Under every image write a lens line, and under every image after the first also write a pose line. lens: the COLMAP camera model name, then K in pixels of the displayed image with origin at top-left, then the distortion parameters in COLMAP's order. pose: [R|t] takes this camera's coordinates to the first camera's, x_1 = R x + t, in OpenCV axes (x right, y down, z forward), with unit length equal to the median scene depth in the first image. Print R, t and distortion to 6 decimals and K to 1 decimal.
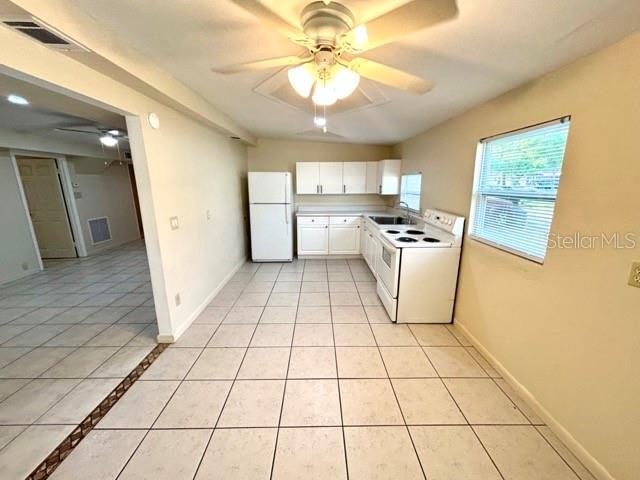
lens RADIAL K [[261.7, 0, 317.1], [0, 261.7, 238.1], [0, 0, 1]] dist [-0.001059, 0.000218]
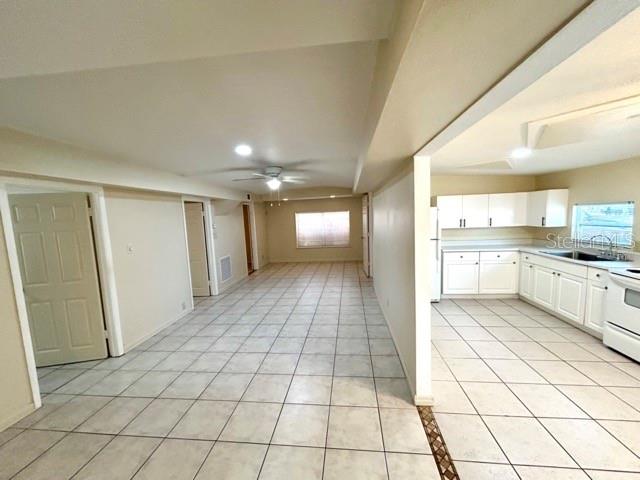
lens RADIAL K [[261.7, 0, 318.4], [0, 261.7, 239.9], [0, 0, 1]] dist [-0.001059, 0.000218]
pose [[0.992472, -0.022011, -0.120480, -0.408552], [0.008143, 0.993400, -0.114410, -0.024662], [0.122203, 0.112568, 0.986101, 0.019797]]
